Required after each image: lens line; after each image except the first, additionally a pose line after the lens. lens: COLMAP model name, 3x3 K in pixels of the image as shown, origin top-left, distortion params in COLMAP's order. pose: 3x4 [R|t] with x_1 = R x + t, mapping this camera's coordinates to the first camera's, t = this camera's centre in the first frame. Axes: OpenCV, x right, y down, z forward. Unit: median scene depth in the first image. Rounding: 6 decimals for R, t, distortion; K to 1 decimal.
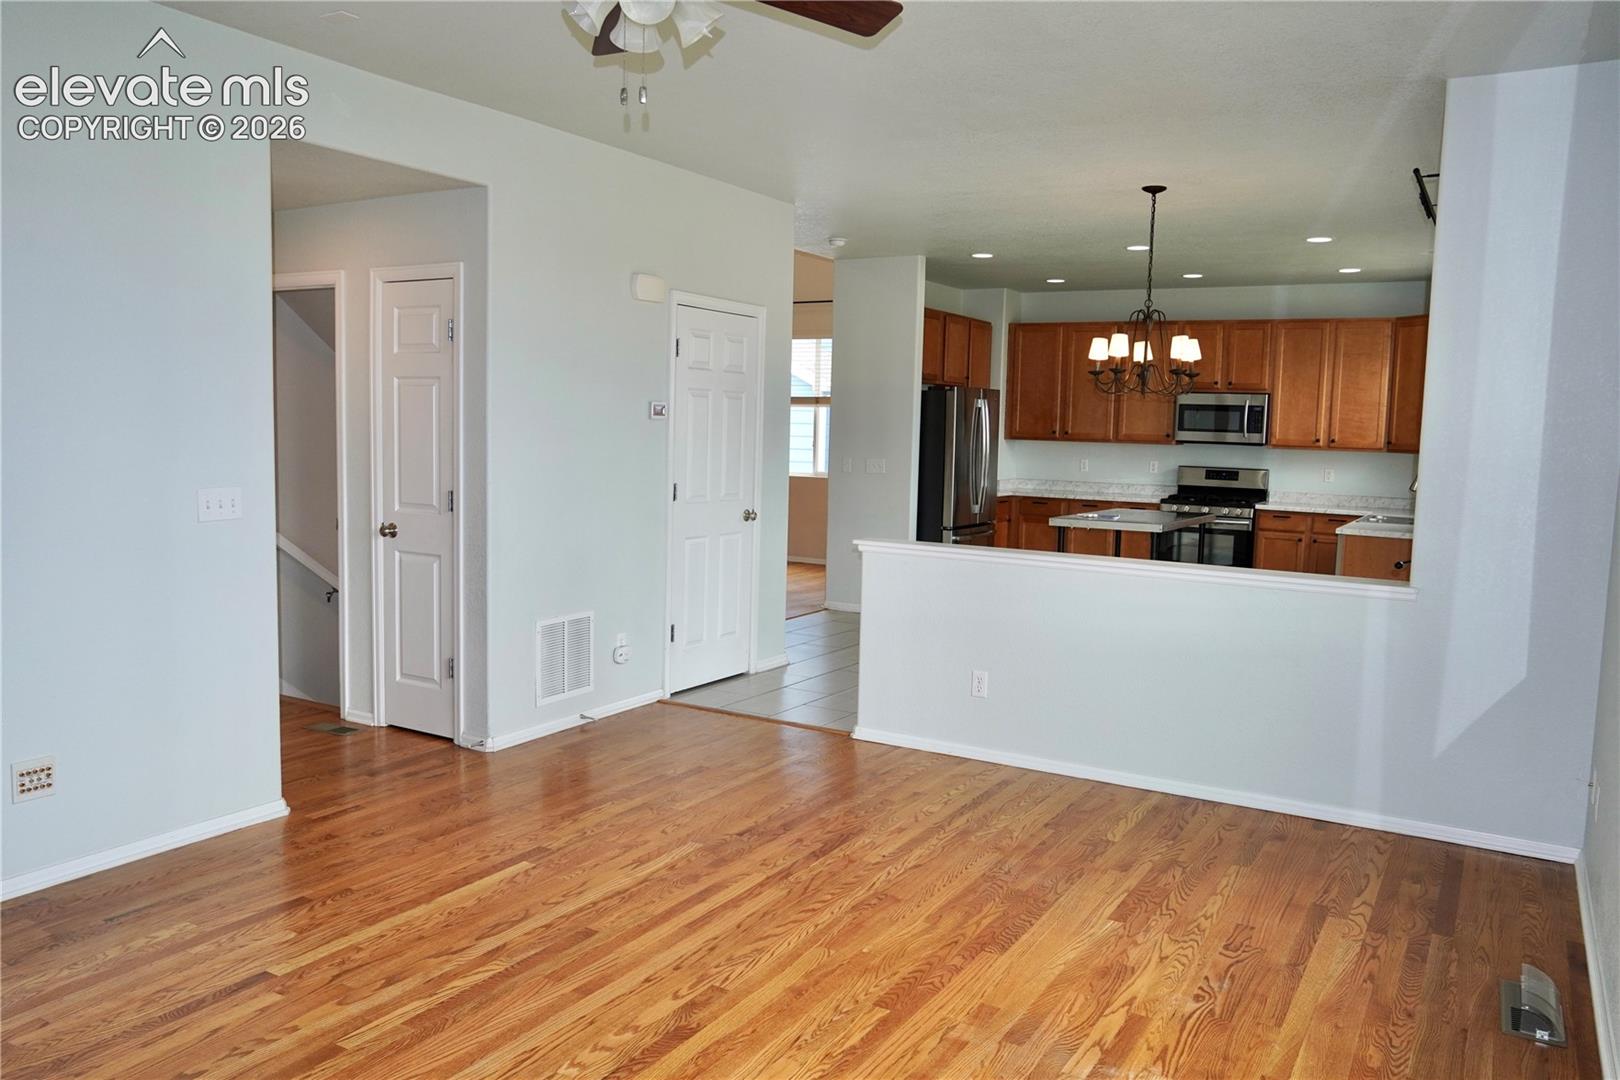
lens RADIAL K [[1197.5, 0, 824.6], [0, 1197.5, 544.4], [0, 0, 1]] dist [-0.007629, 0.003803]
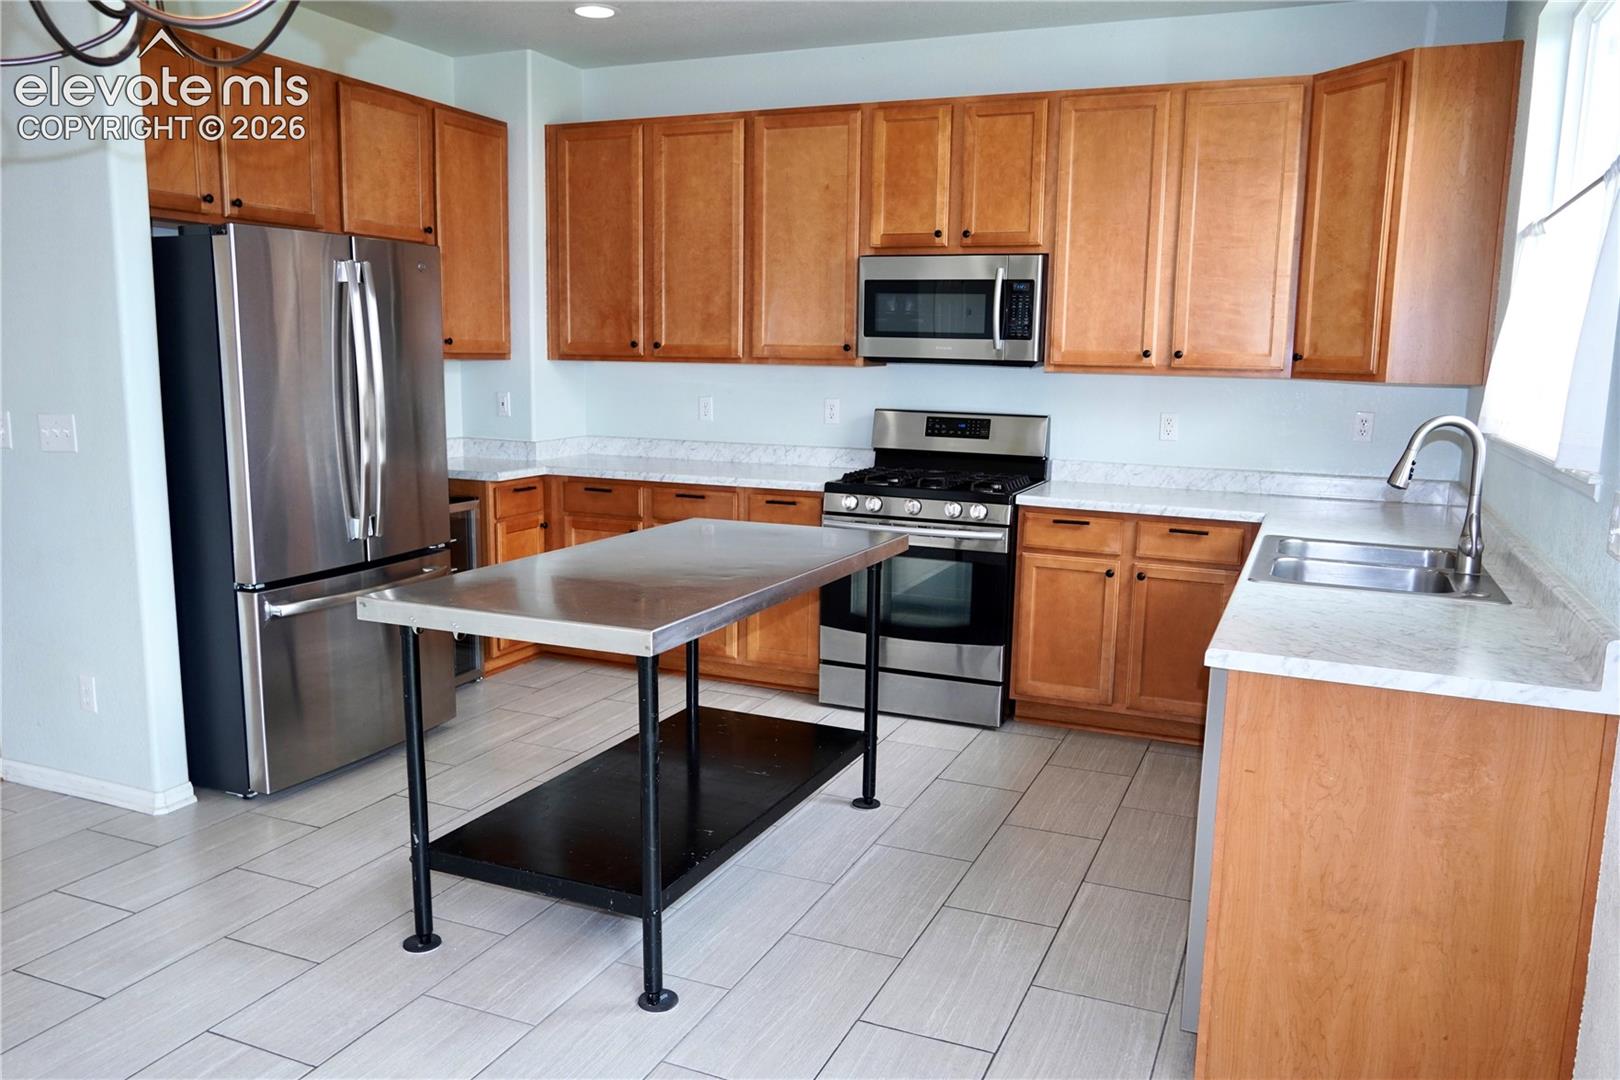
lens RADIAL K [[1197.5, 0, 800.3], [0, 1197.5, 535.7], [0, 0, 1]] dist [-0.007629, 0.003803]
pose [[0.994696, -0.027683, 0.099061, 0.225911], [0.021904, 0.998020, 0.058953, -0.045683], [-0.100497, -0.056470, 0.993333, 0.536744]]
